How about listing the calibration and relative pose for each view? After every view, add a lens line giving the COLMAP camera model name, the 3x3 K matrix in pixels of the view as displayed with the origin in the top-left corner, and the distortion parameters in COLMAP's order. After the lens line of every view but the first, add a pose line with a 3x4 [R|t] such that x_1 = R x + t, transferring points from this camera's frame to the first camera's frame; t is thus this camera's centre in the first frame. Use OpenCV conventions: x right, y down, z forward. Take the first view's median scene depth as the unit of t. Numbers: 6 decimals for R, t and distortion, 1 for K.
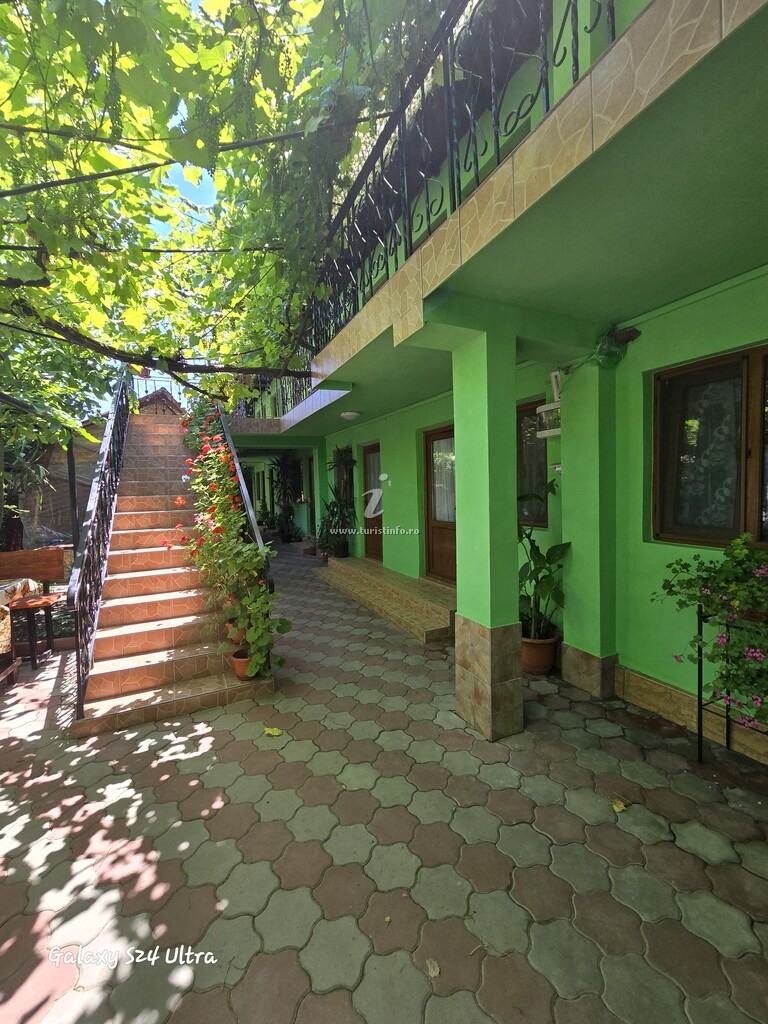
lens RADIAL K [[413.4, 0, 384.0], [0, 413.4, 512.0], [0, 0, 1]] dist [-0.001419, -0.000063]
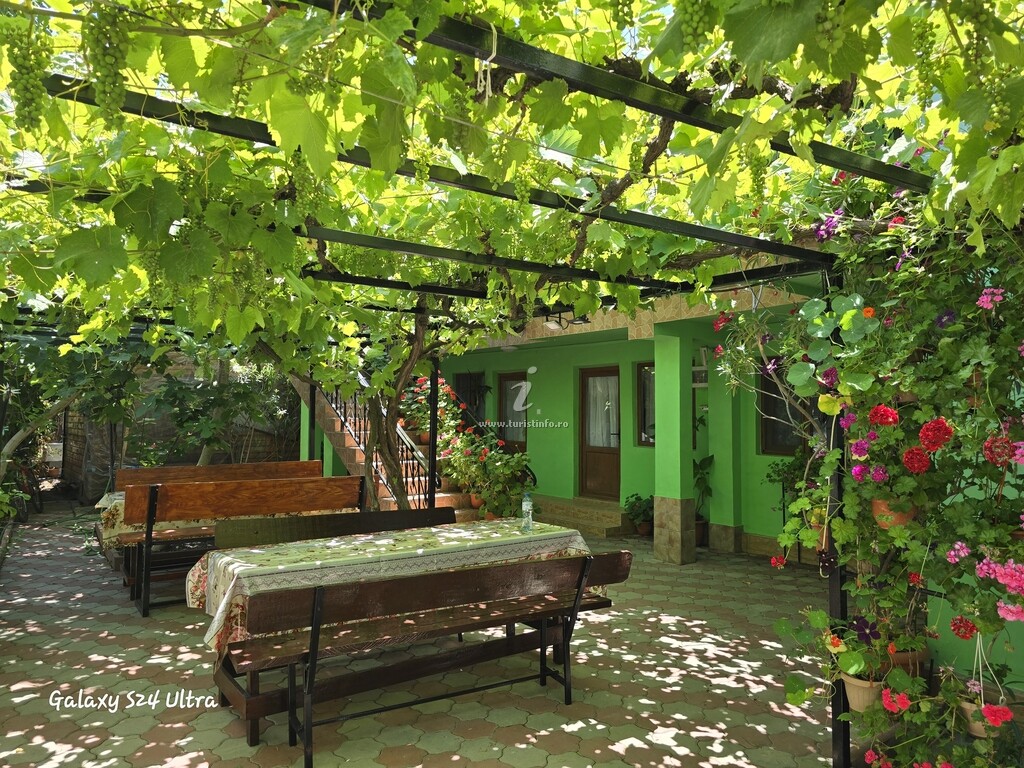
lens RADIAL K [[670.8, 0, 512.0], [0, 670.8, 384.0], [0, 0, 1]] dist [0.008819, 0.000709]
pose [[0.974804, 0.042212, 0.219035, -0.985134], [-0.020121, 0.994568, -0.102125, 0.086792], [-0.222156, 0.095145, 0.970358, -1.510166]]
